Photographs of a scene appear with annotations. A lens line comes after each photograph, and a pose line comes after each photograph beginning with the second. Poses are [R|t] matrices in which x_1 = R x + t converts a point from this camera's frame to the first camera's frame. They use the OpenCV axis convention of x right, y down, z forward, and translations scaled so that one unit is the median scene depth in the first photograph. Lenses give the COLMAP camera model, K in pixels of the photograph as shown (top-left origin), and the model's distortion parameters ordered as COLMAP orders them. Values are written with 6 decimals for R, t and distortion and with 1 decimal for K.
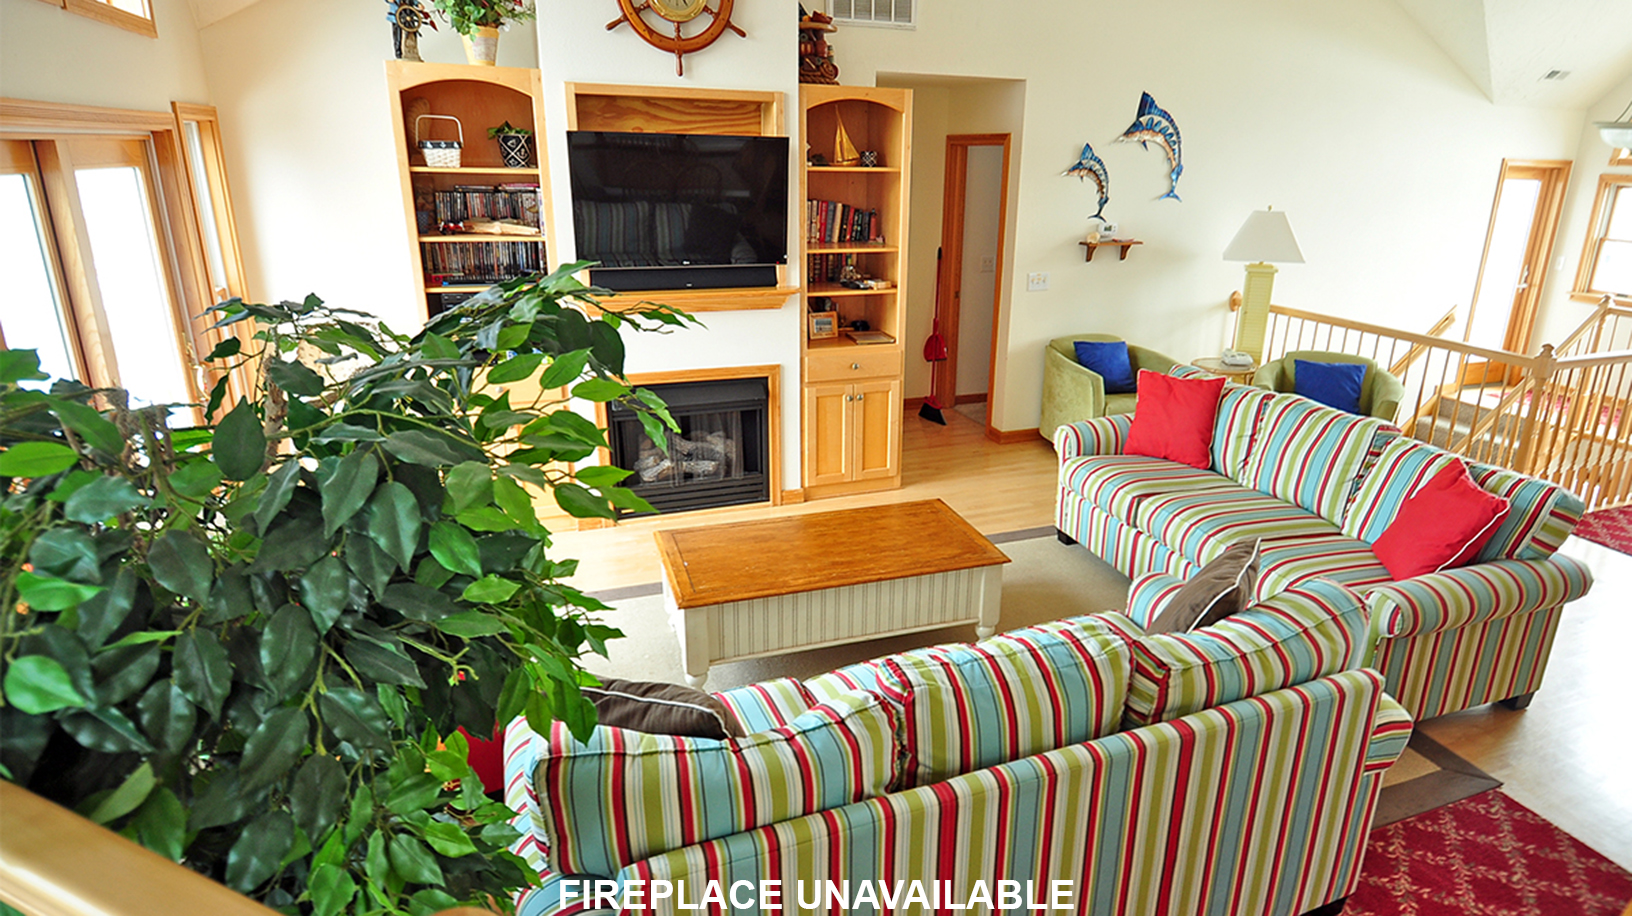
lens RADIAL K [[901.8, 0, 846.0], [0, 901.8, 453.2], [0, 0, 1]] dist [-0.001805, -0.000491]
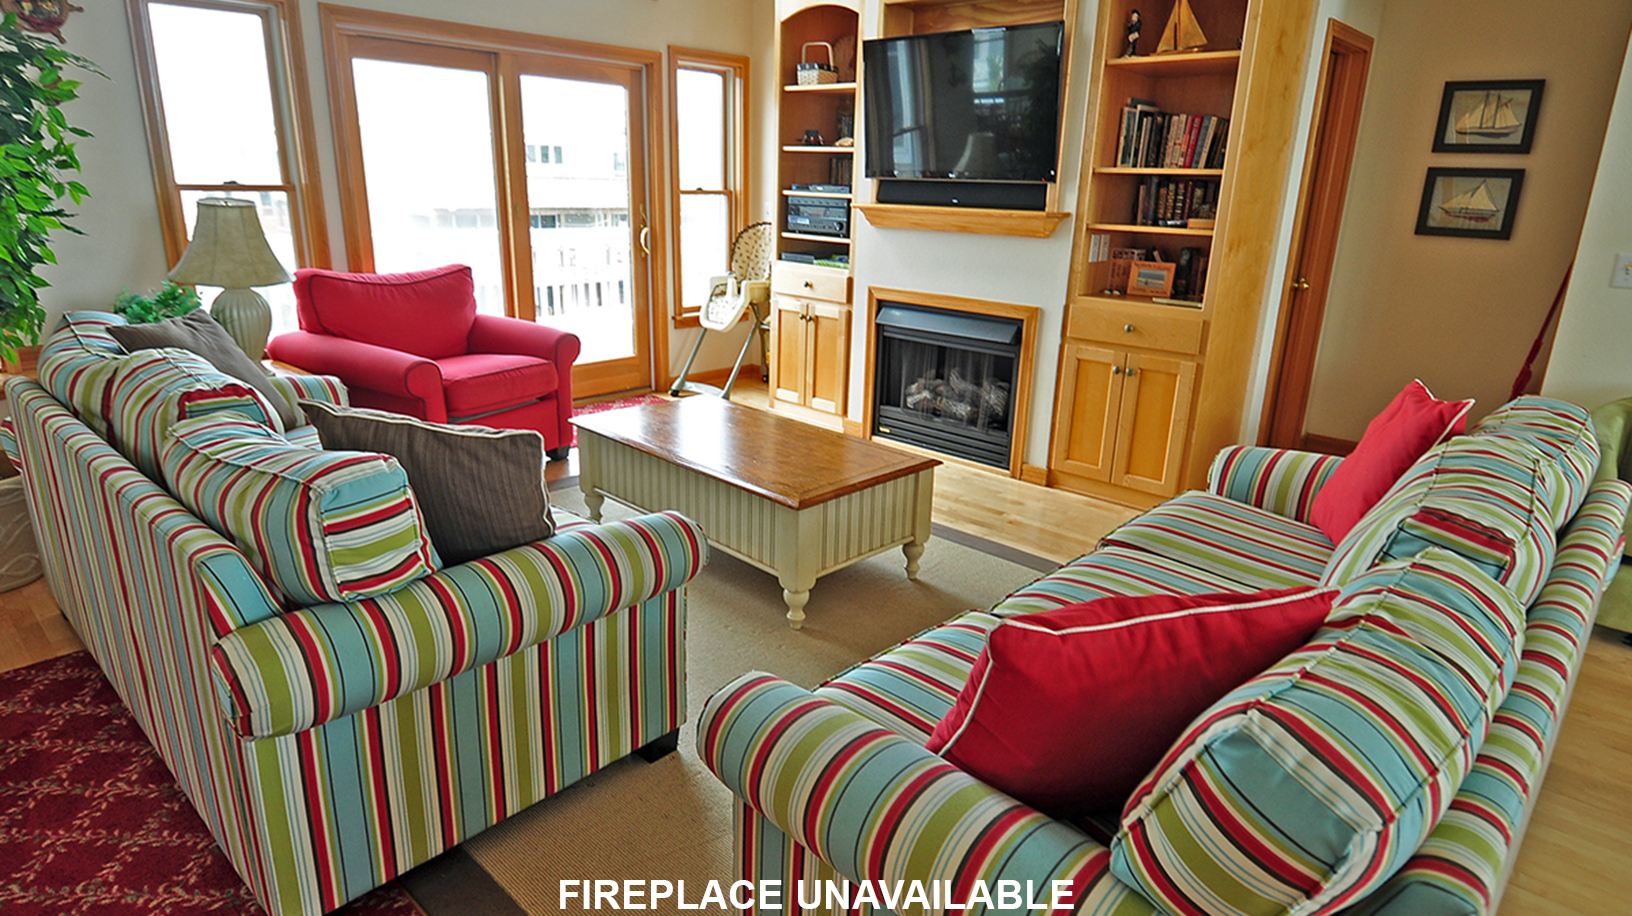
lens RADIAL K [[901.8, 0, 846.0], [0, 901.8, 453.2], [0, 0, 1]] dist [-0.001805, -0.000491]
pose [[0.449696, 0.250831, -0.857238, 0.608897], [-0.296296, 0.947304, 0.121752, -0.021169], [0.842605, 0.199245, 0.500319, 0.482409]]
